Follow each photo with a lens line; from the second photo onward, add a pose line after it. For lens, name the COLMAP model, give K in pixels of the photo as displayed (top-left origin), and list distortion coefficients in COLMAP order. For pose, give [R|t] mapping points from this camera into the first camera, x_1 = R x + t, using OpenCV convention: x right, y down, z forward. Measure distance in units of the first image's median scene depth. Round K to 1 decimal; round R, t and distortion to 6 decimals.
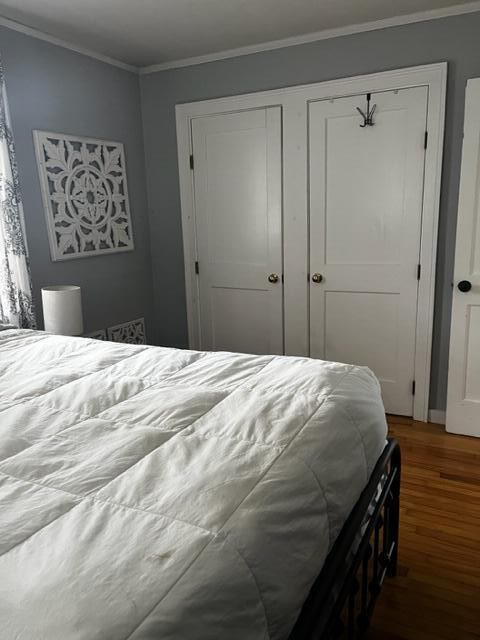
lens RADIAL K [[481.3, 0, 240.5], [0, 481.3, 320.6], [0, 0, 1]] dist [0.050653, -0.059996]
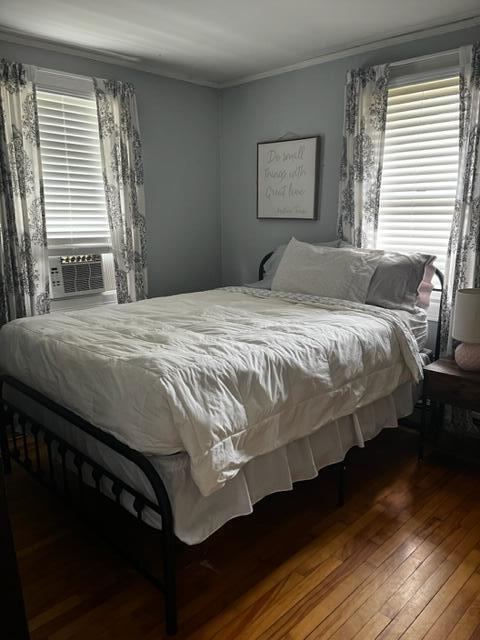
lens RADIAL K [[481.3, 0, 243.2], [0, 481.3, 323.1], [0, 0, 1]] dist [0.050653, -0.059996]
pose [[-0.287500, 0.232423, -0.929152, 1.391158], [-0.201536, 0.933709, 0.295922, -0.433457], [0.936337, 0.272336, -0.221600, 1.705666]]
